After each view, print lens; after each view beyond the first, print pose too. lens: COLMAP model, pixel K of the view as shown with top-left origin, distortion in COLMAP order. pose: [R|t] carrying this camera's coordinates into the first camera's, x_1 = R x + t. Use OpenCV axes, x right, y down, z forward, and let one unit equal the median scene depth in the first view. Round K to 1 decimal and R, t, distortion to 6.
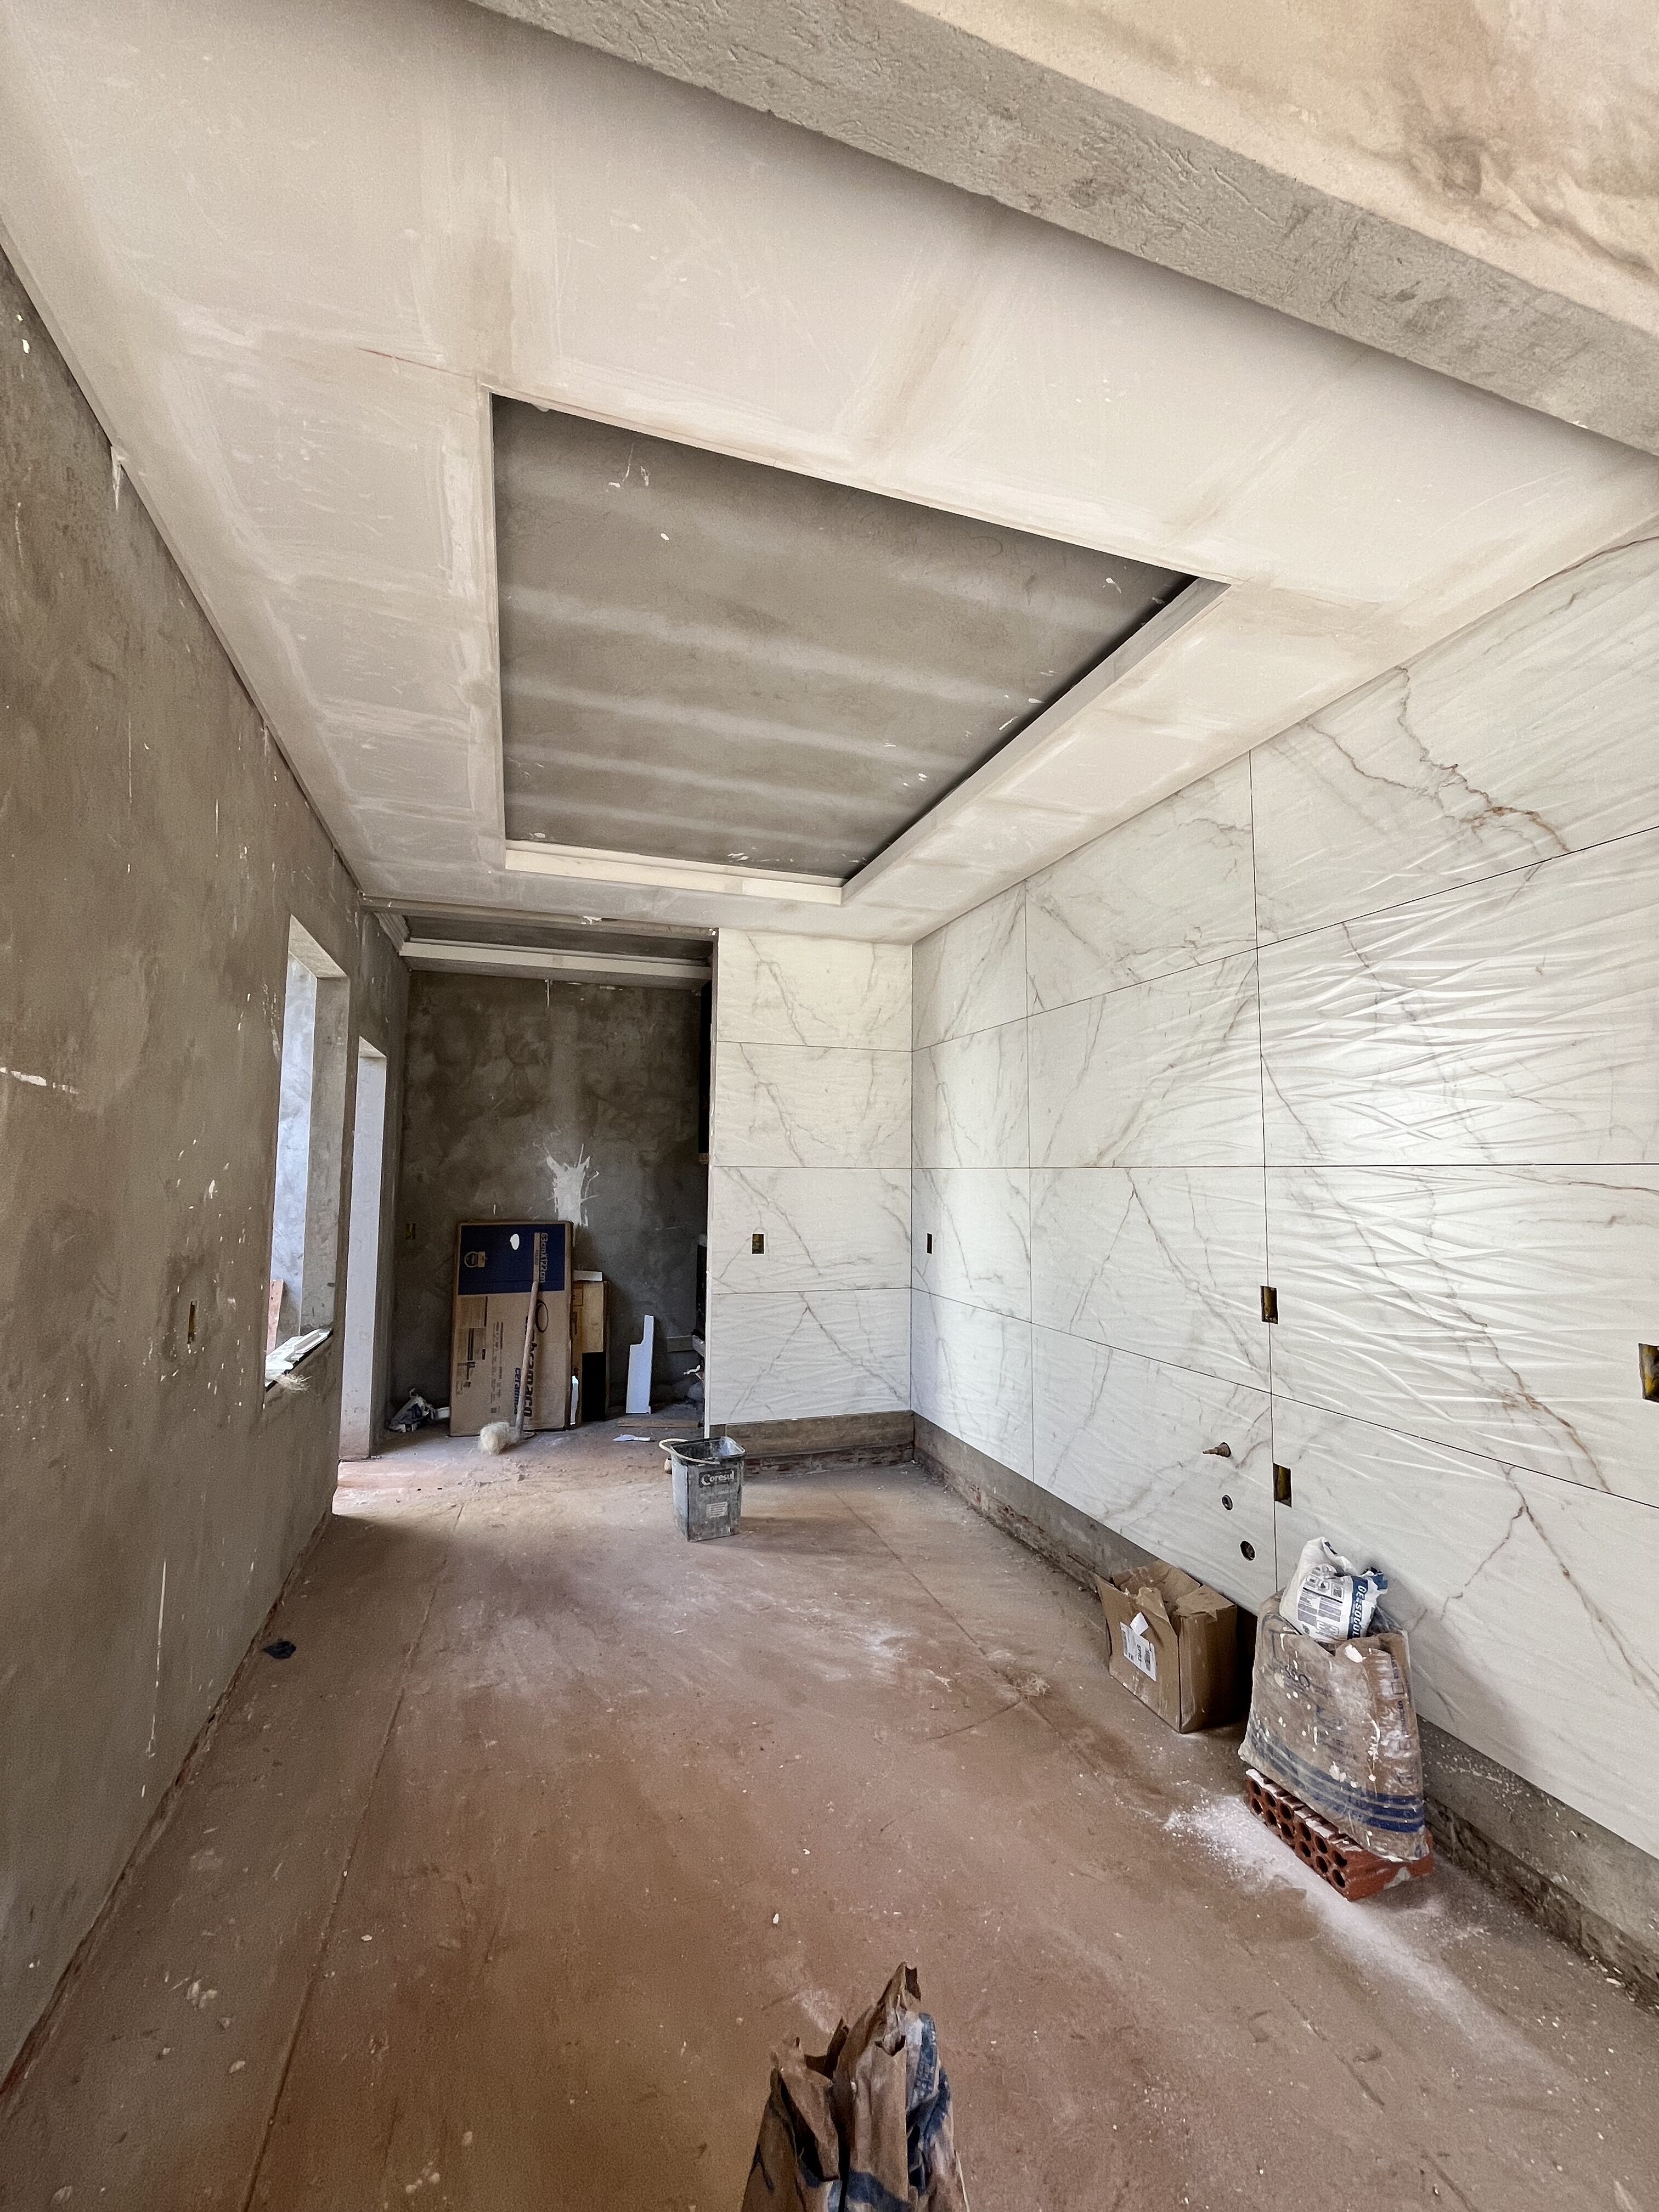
lens RADIAL K [[891.6, 0, 823.3], [0, 891.6, 1108.5], [0, 0, 1]] dist [-0.002335, 0.000455]
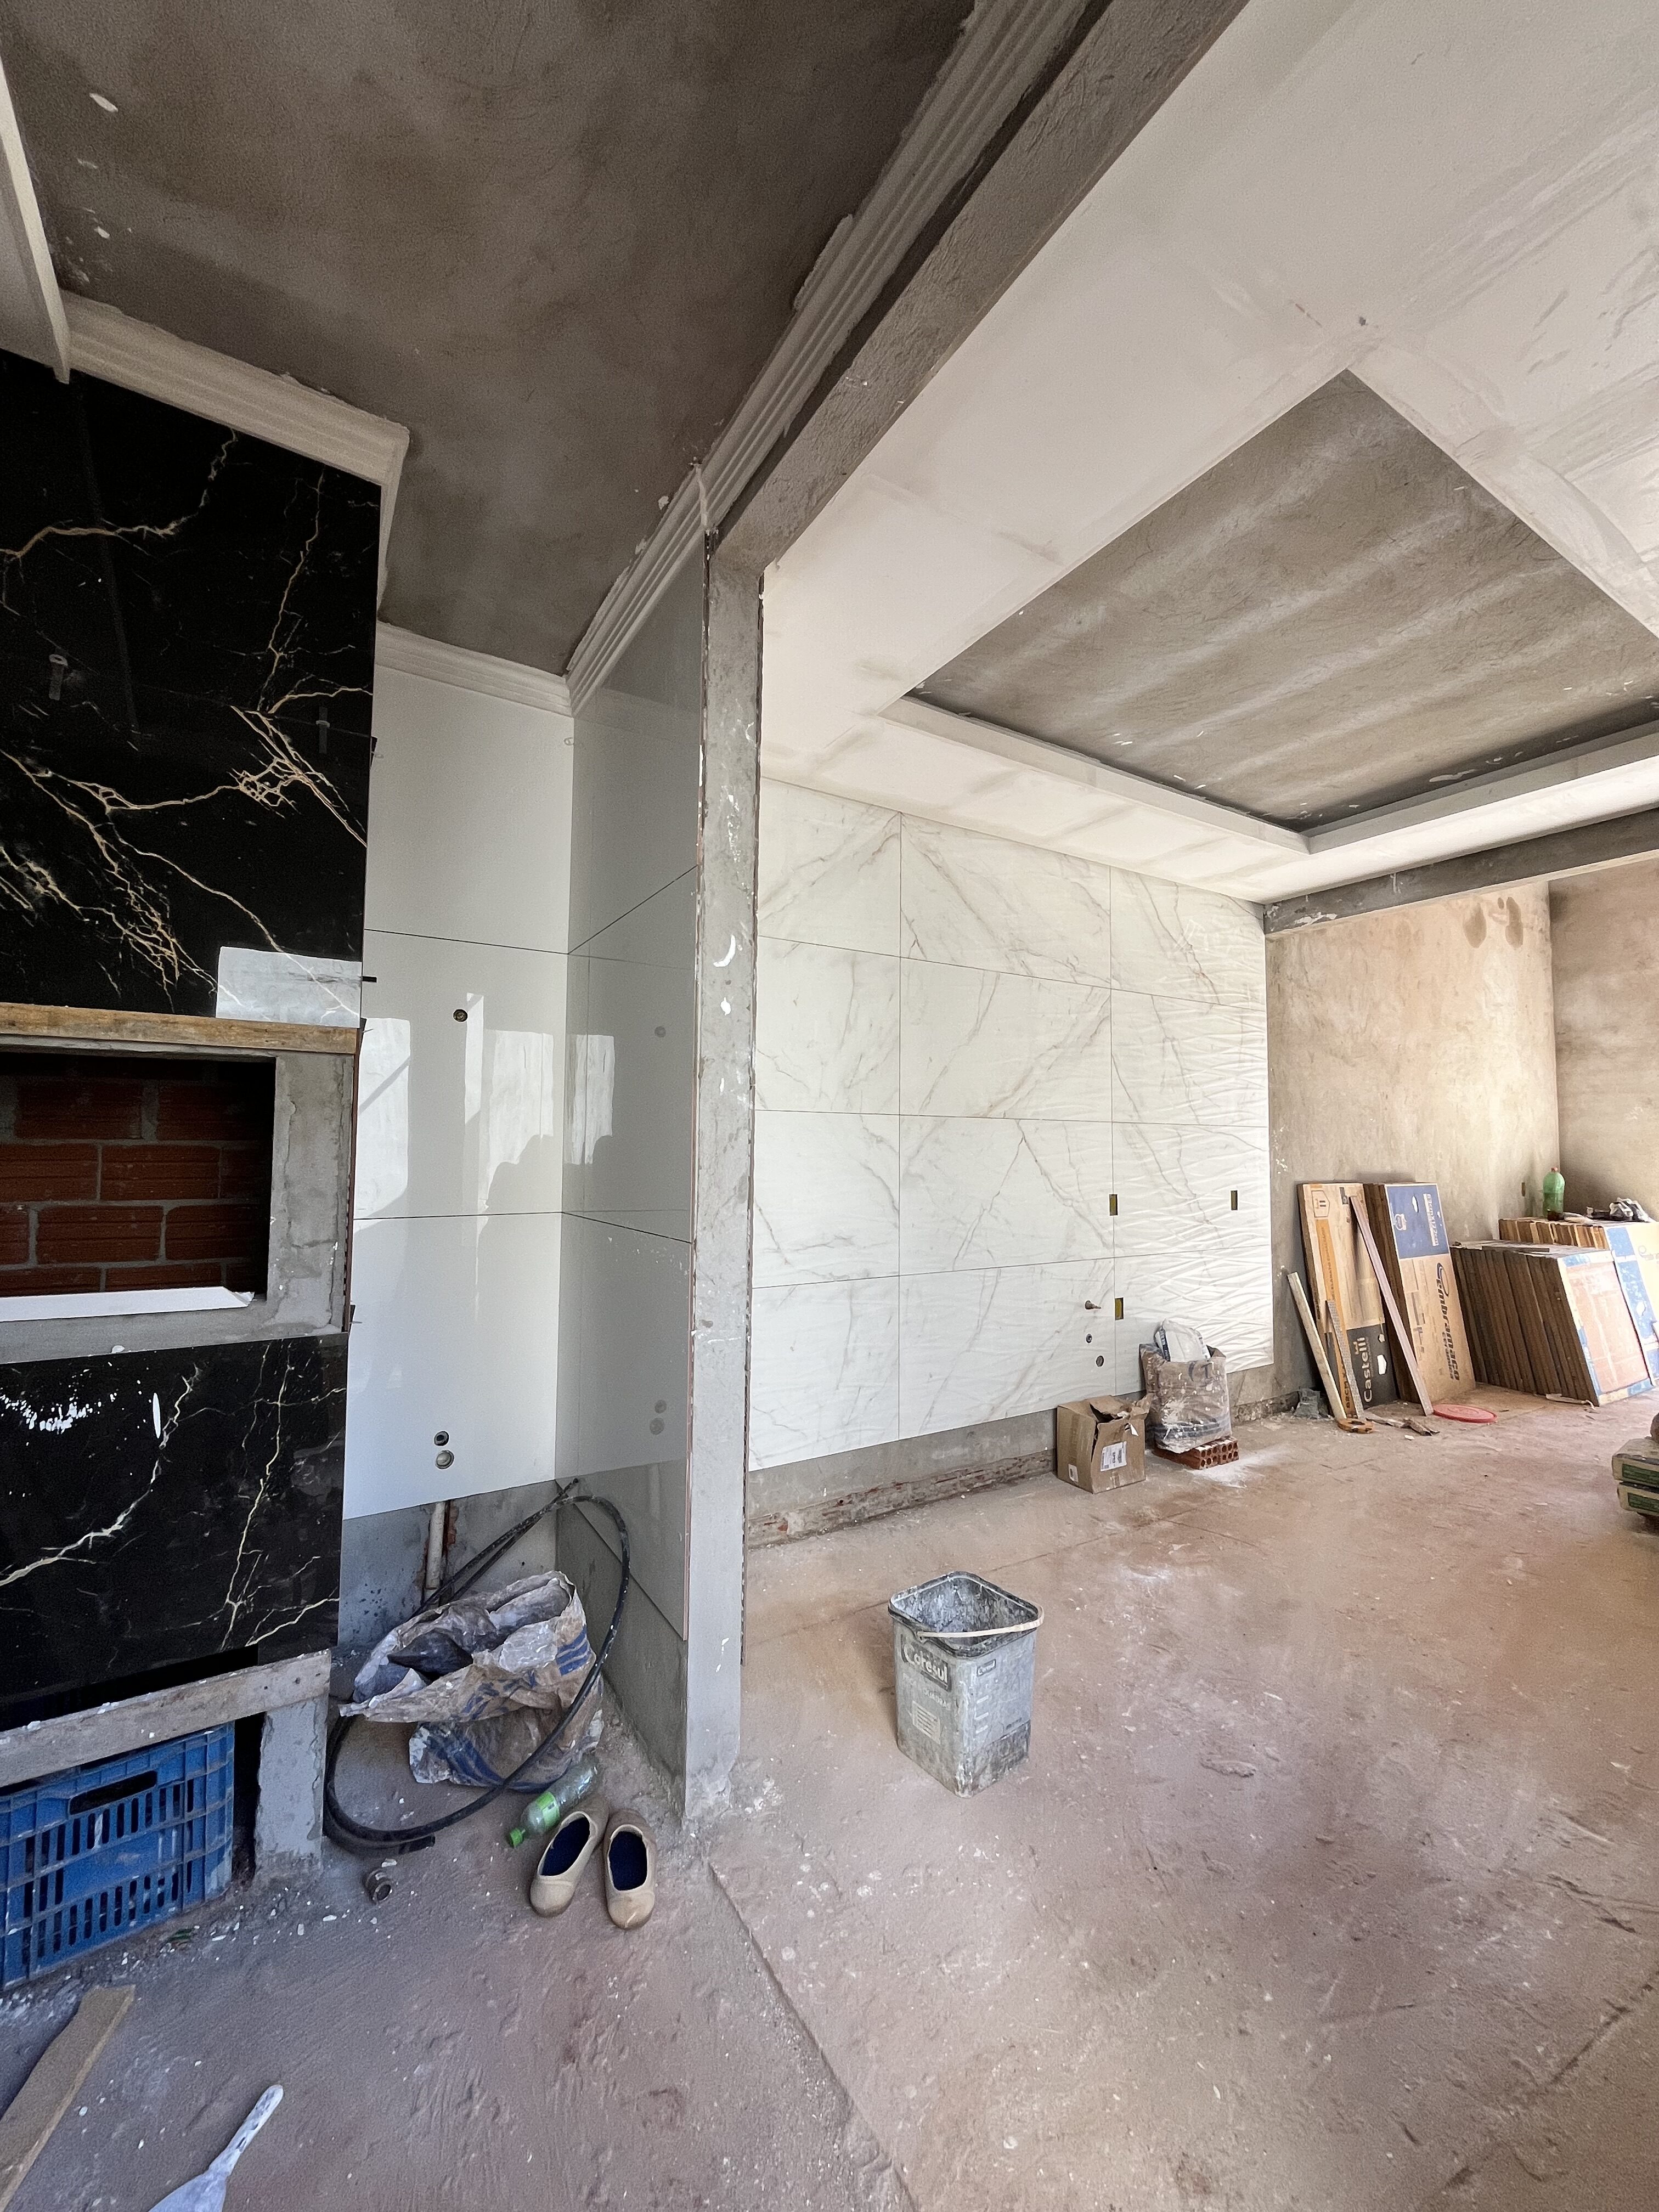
lens RADIAL K [[891.6, 0, 842.6], [0, 891.6, 1104.6], [0, 0, 1]] dist [-0.002335, 0.000455]
pose [[-0.228435, 0.041978, 0.972654, -0.843569], [-0.079078, 0.994969, -0.061513, 0.146957], [-0.970342, -0.090967, -0.223966, 1.568073]]
